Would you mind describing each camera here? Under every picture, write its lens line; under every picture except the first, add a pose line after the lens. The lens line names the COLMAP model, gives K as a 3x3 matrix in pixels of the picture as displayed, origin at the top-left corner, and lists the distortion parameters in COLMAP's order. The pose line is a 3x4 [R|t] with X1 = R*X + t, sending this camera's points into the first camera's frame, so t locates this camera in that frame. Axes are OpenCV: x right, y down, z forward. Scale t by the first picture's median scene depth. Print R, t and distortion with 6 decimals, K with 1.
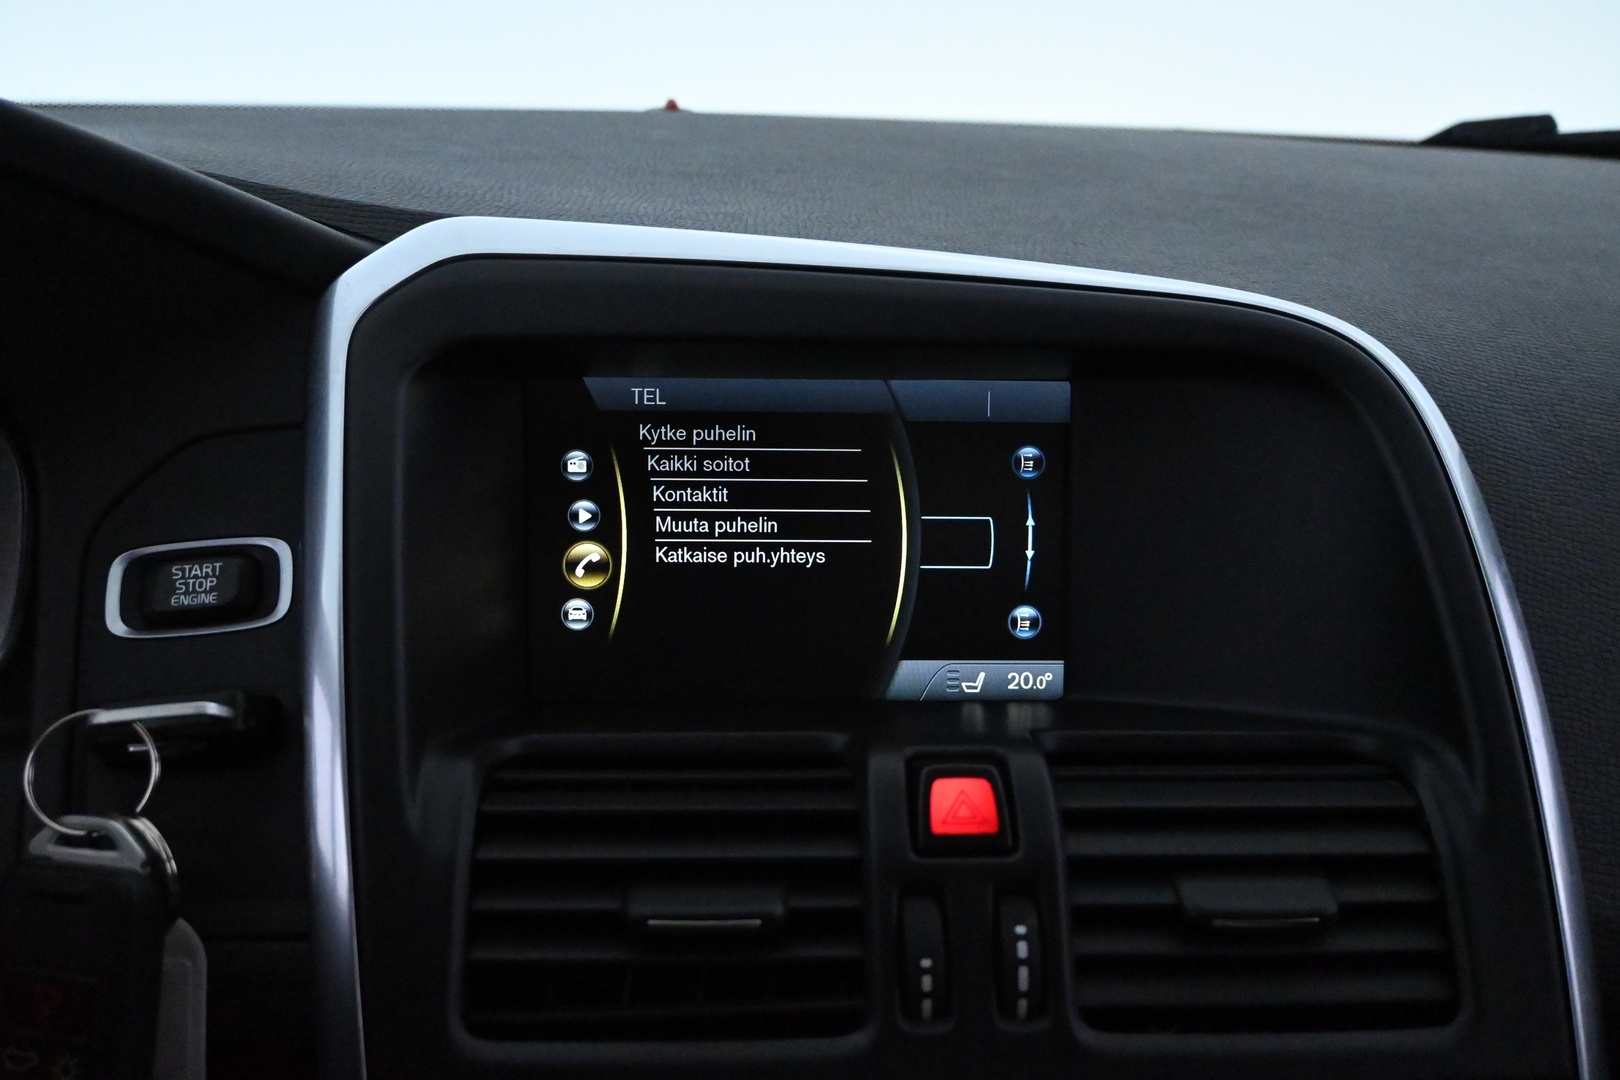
lens RADIAL K [[1423.1, 0, 811.2], [0, 1423.1, 538.7], [0, 0, 1]] dist [0.000881, -0.015626]
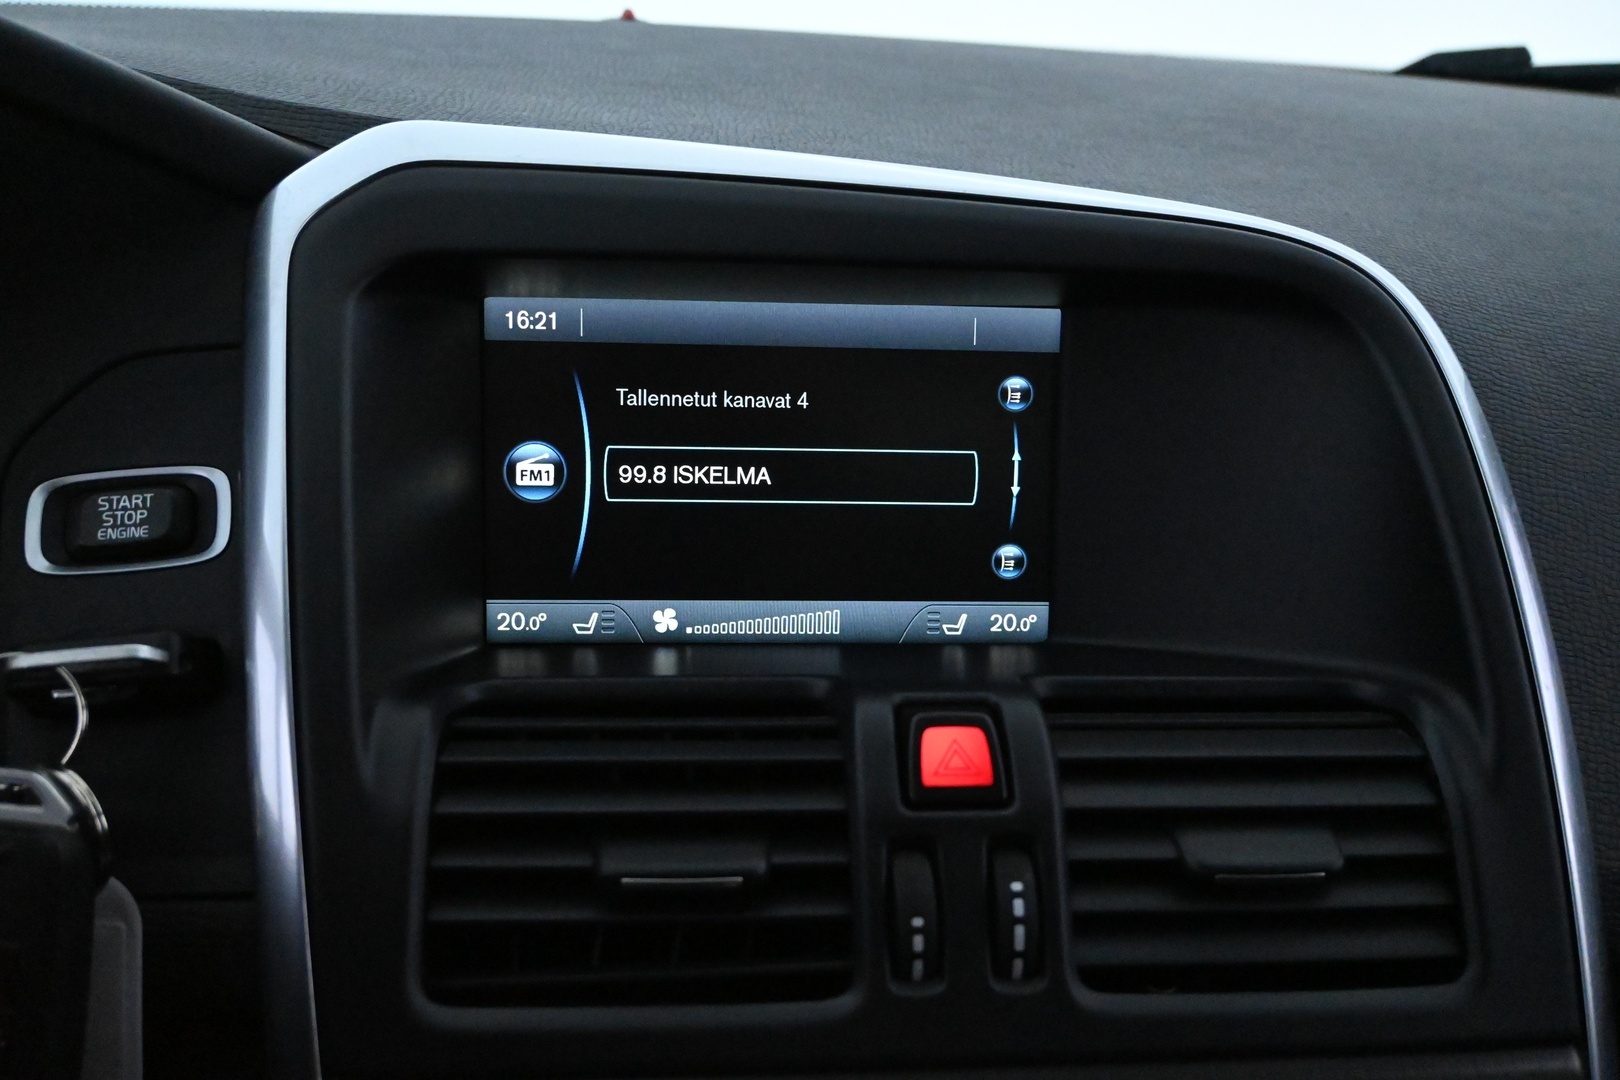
lens RADIAL K [[1423.1, 0, 806.8], [0, 1423.1, 538.0], [0, 0, 1]] dist [0.000881, -0.015626]
pose [[0.999212, 0.005496, 0.039302, -0.026751], [-0.007192, 0.999043, 0.043152, 0.002962], [-0.039027, -0.043401, 0.998295, 0.061472]]
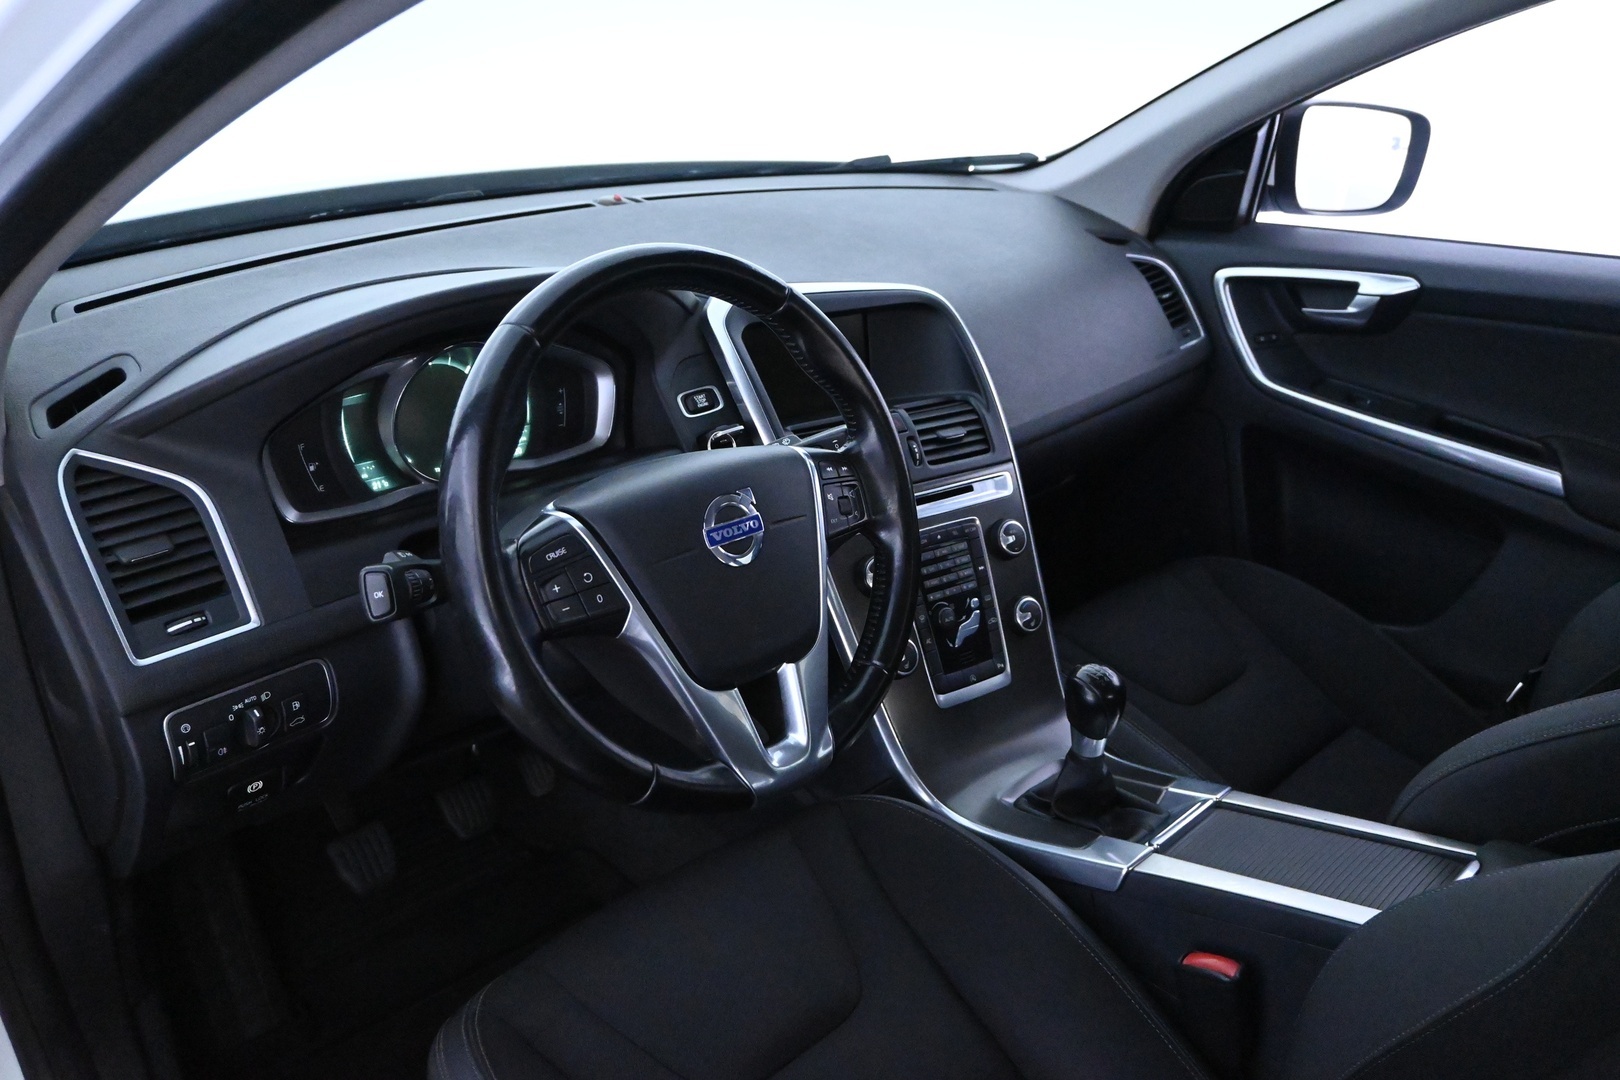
lens RADIAL K [[1287.4, 0, 808.3], [0, 1287.4, 532.5], [0, 0, 1]] dist [-0.006203, 0.001146]
pose [[0.836619, -0.198517, 0.510549, -1.977946], [0.114859, 0.974877, 0.190847, -0.239206], [-0.535608, -0.101025, 0.838402, -1.967388]]
